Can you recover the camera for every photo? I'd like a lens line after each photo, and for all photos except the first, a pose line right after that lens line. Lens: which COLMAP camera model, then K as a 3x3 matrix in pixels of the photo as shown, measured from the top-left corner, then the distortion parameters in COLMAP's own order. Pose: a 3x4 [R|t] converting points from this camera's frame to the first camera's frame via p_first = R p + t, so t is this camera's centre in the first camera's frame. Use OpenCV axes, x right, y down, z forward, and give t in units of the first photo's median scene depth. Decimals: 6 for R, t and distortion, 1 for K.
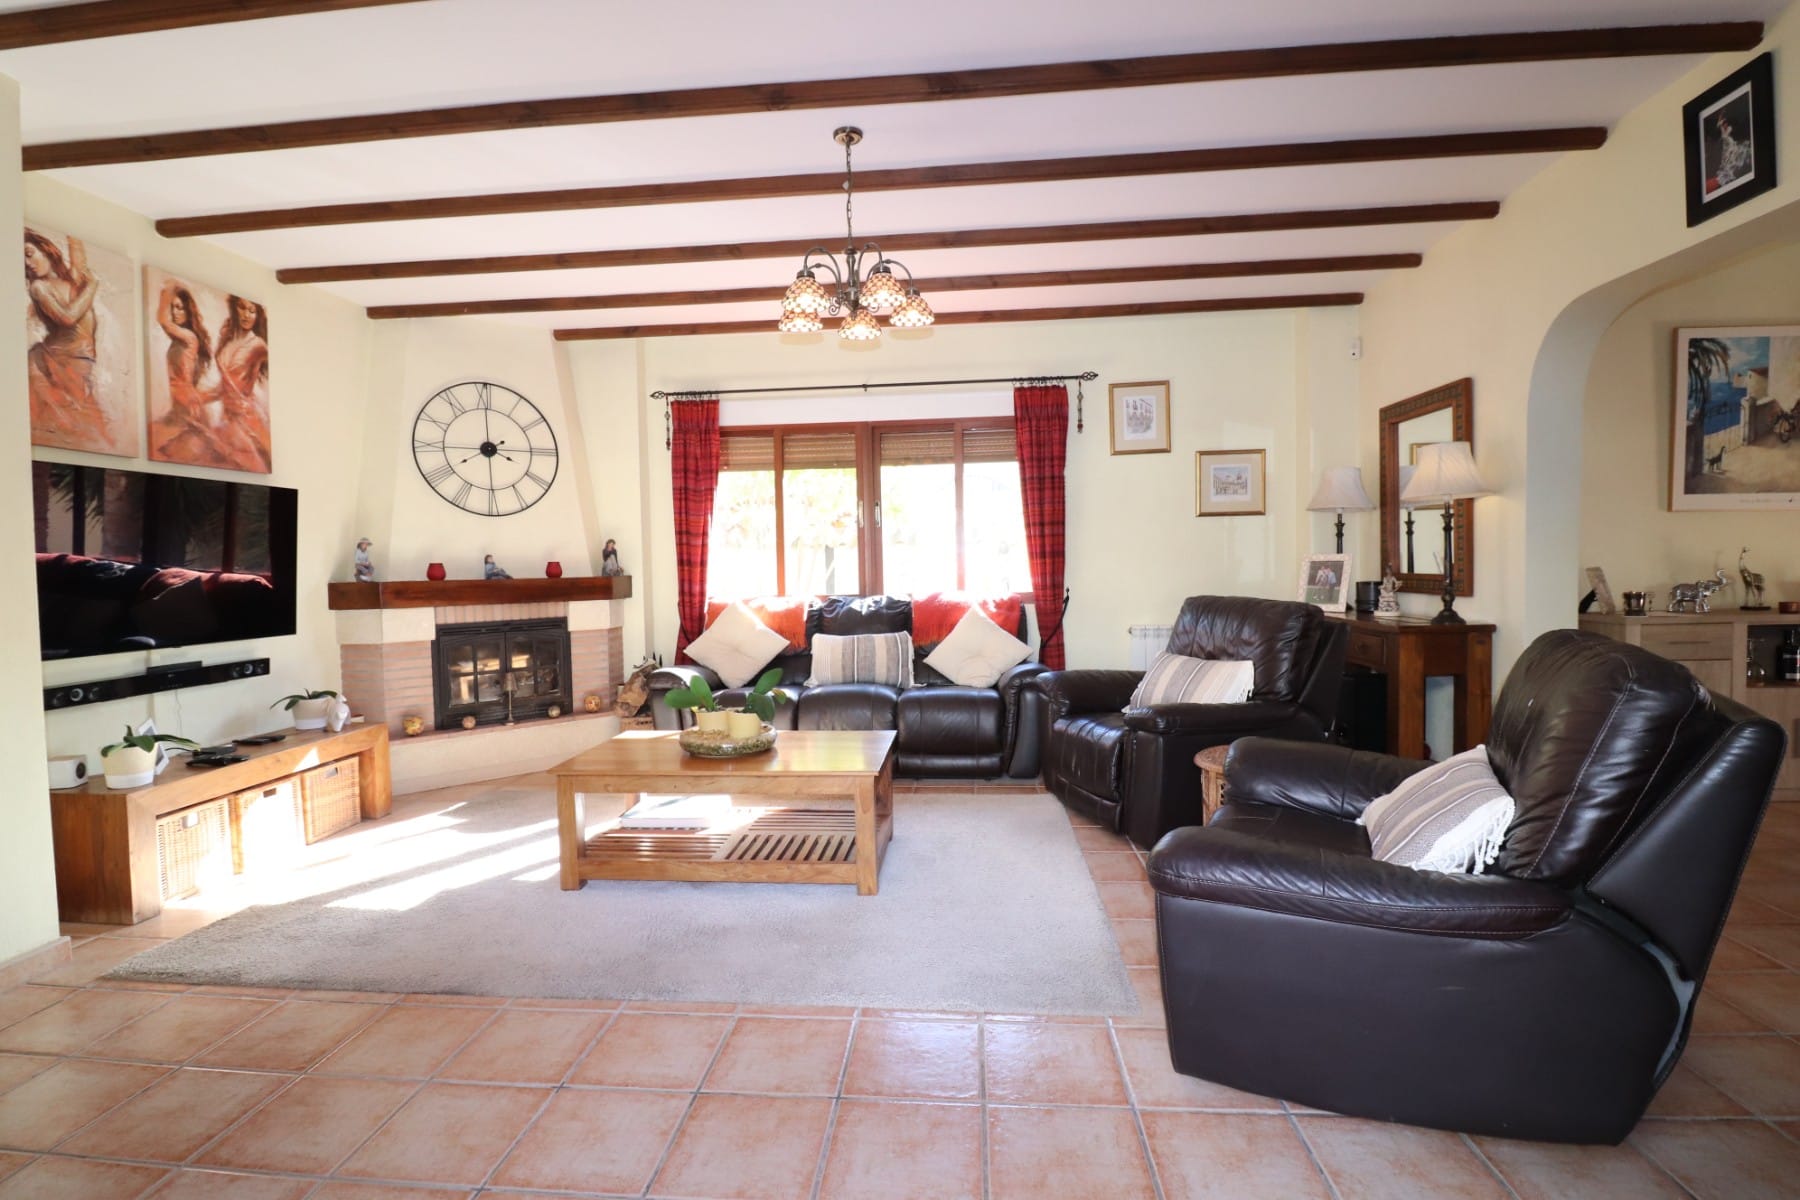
lens RADIAL K [[840.6, 0, 890.3], [0, 840.6, 590.2], [0, 0, 1]] dist [-0.001707, -0.012023]
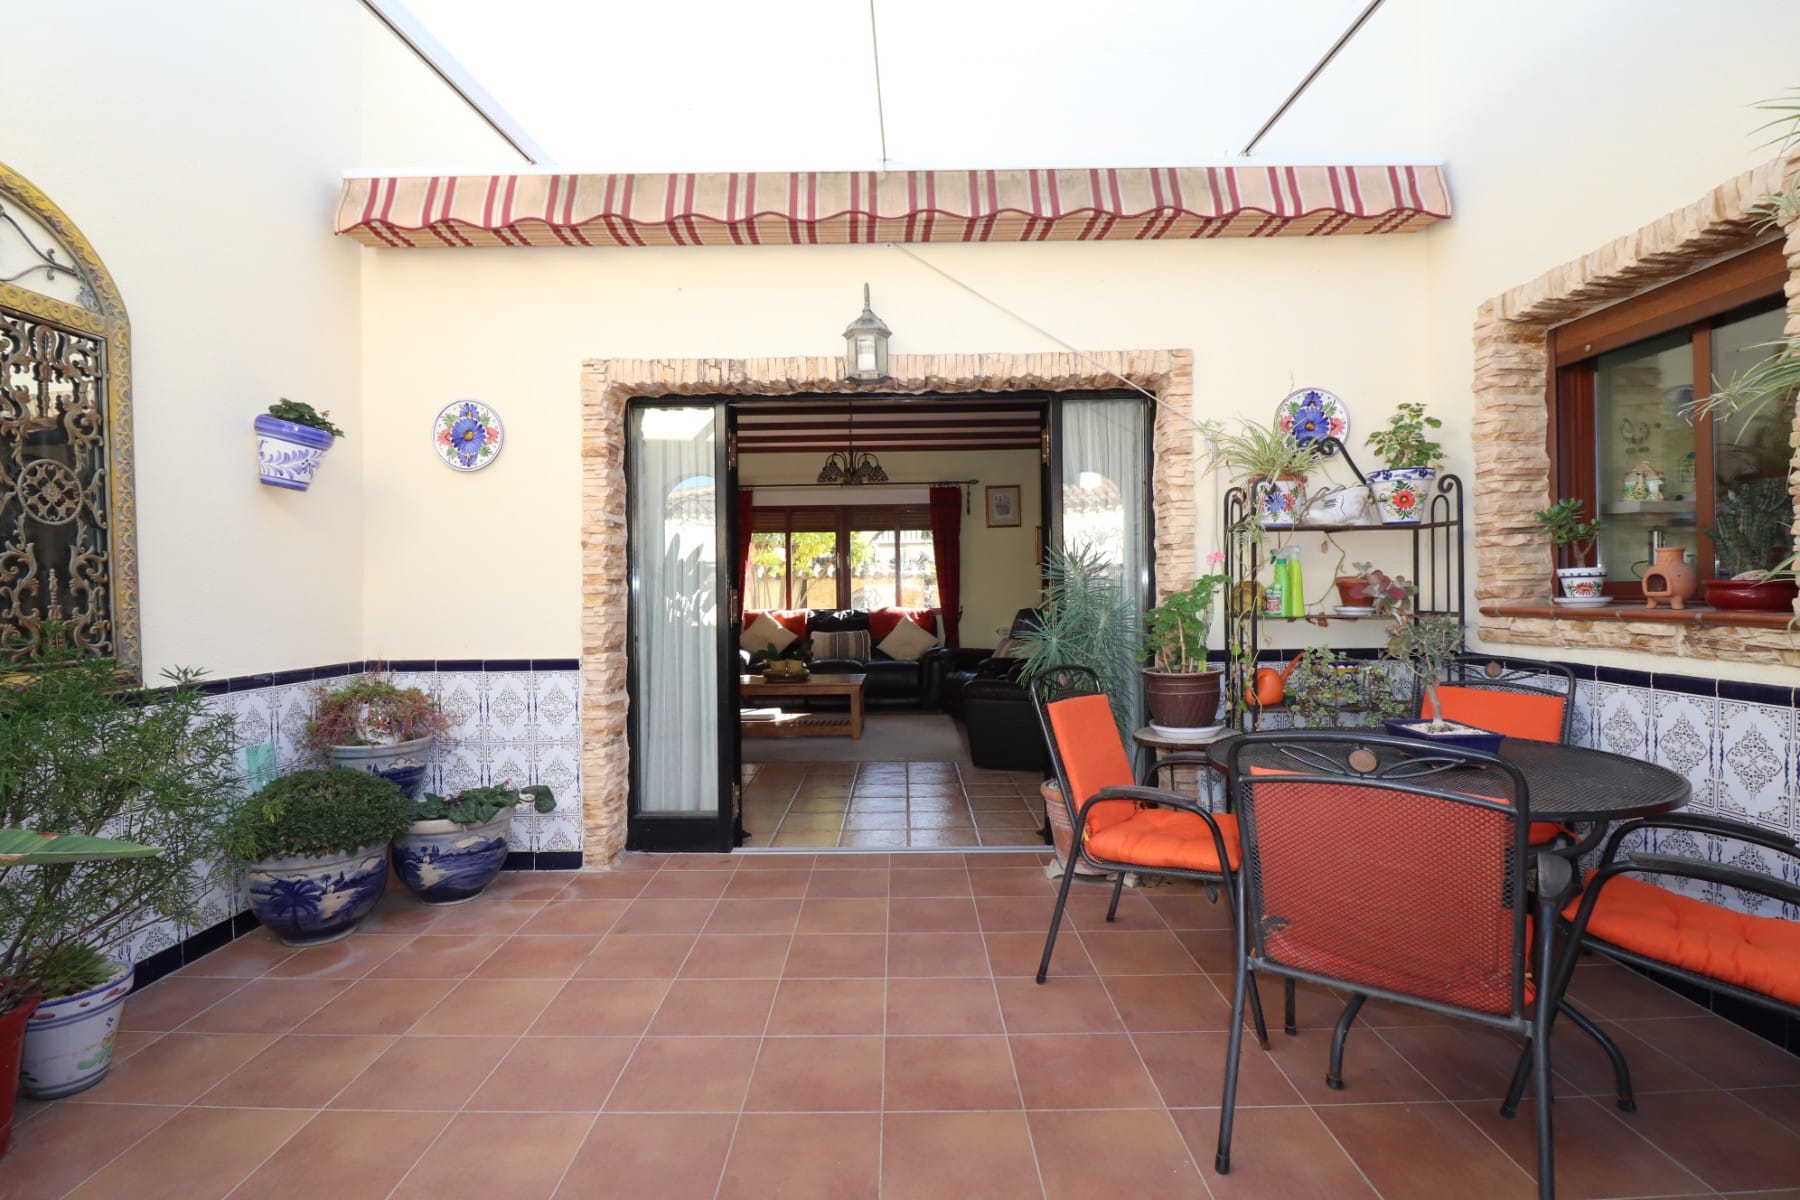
lens RADIAL K [[840.6, 0, 890.3], [0, 840.6, 590.2], [0, 0, 1]] dist [-0.001707, -0.012023]
pose [[0.996870, 0.006663, 0.078779, -0.072598], [-0.004214, 0.999504, -0.031205, 0.022470], [-0.078948, 0.030775, 0.996404, -0.760465]]
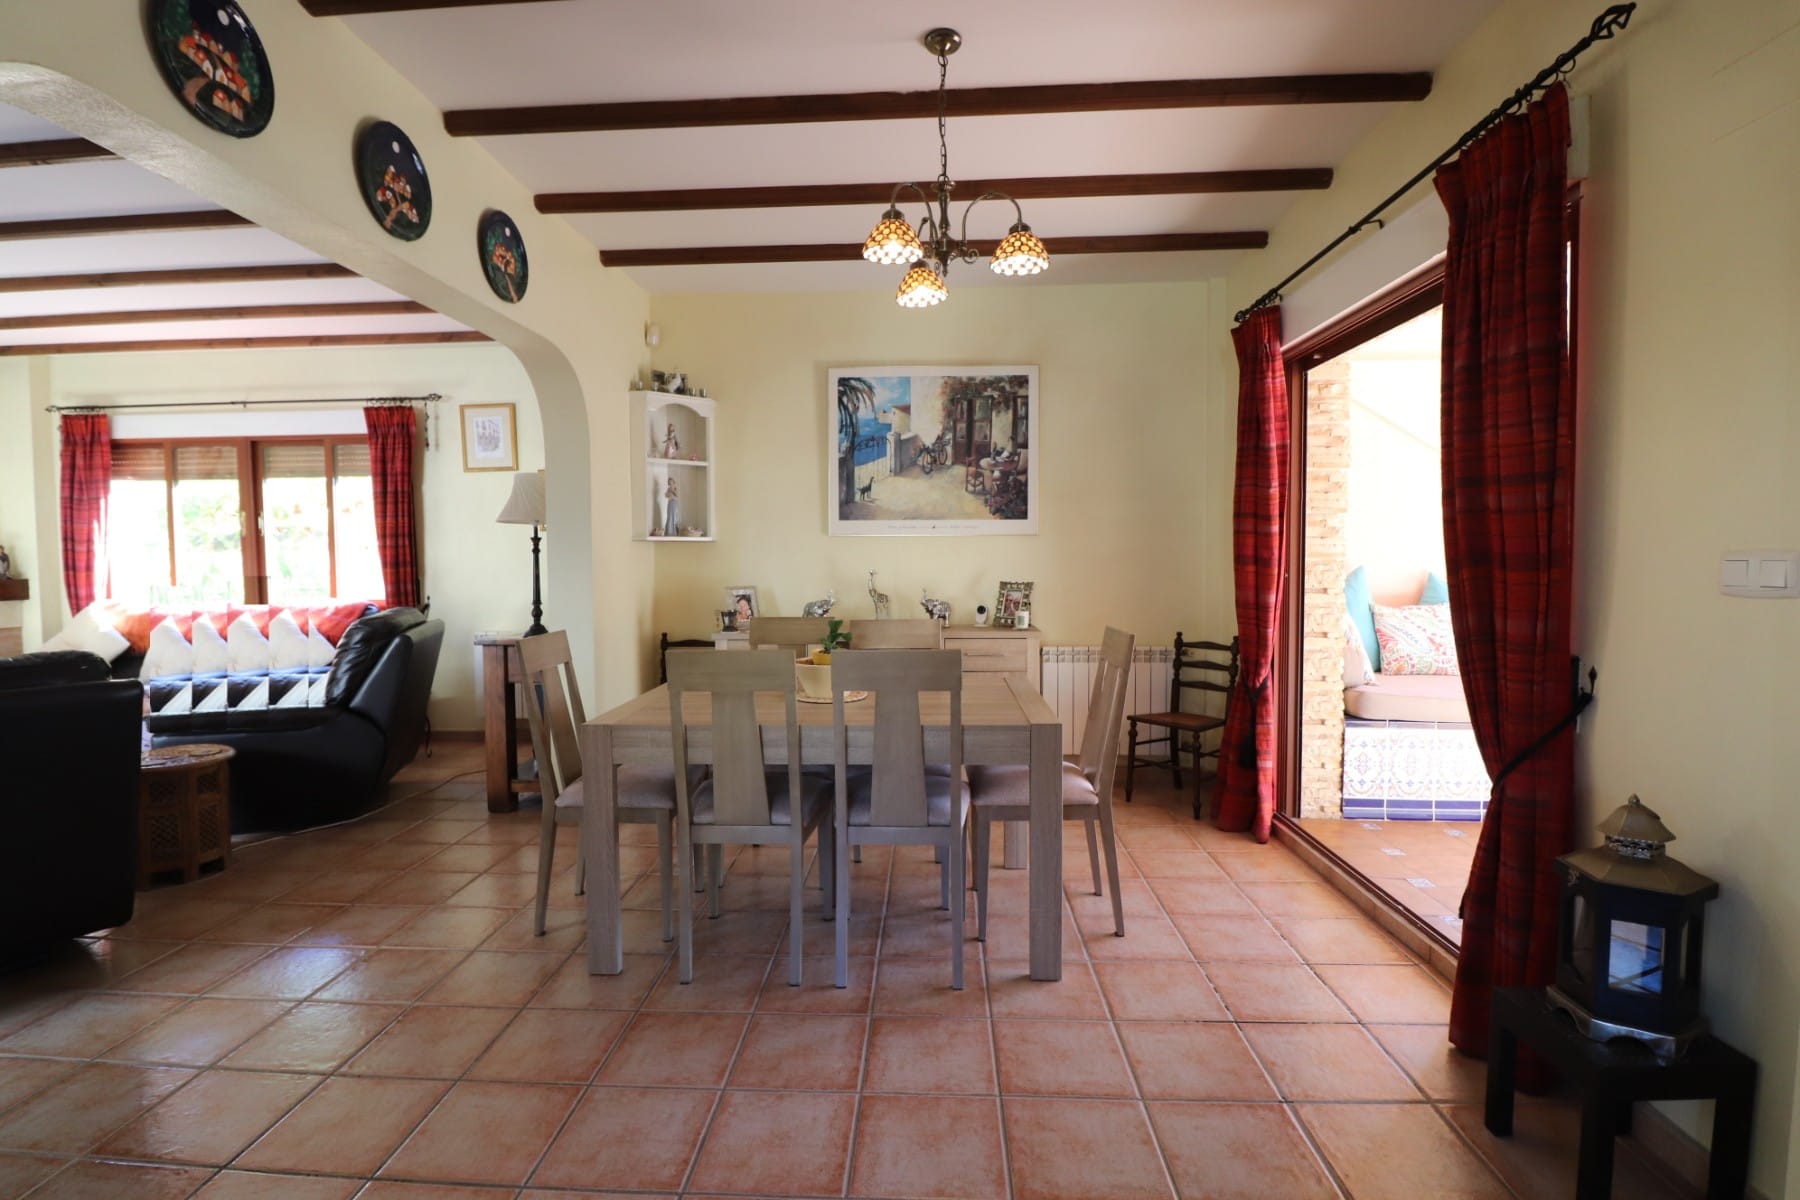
lens RADIAL K [[849.4, 0, 900.0], [0, 849.4, 600.0], [0, 0, 1]] dist [-0.003979, -0.013928]
pose [[0.999101, 0.011564, 0.040791, 0.869584], [-0.012305, 0.999763, 0.017952, -0.027282], [-0.040574, -0.018438, 0.999006, -0.111071]]
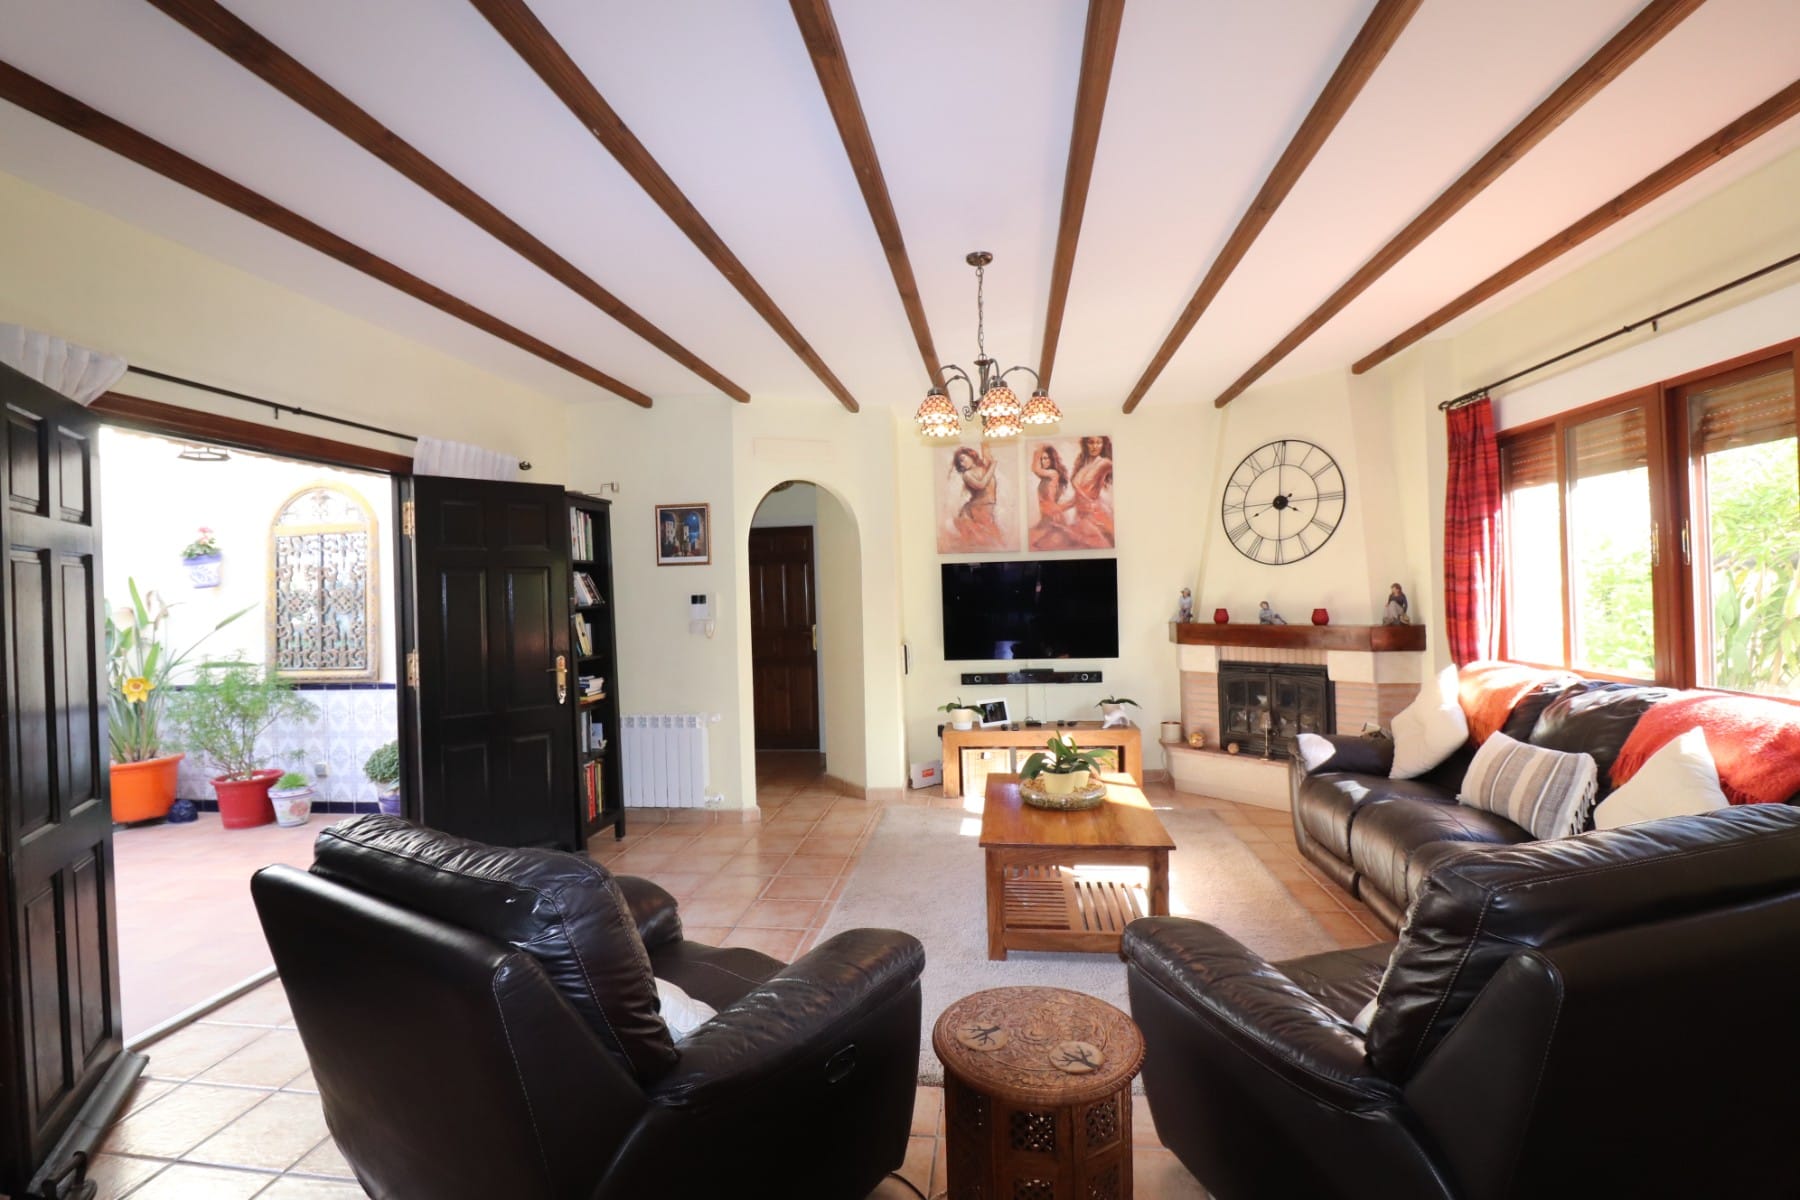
lens RADIAL K [[840.6, 0, 890.3], [0, 840.6, 590.2], [0, 0, 1]] dist [-0.001707, -0.012023]
pose [[-0.051404, 0.021216, -0.998453, 0.656164], [-0.001324, 0.999772, 0.021312, -0.081553], [0.998677, 0.002418, -0.051364, 0.583253]]
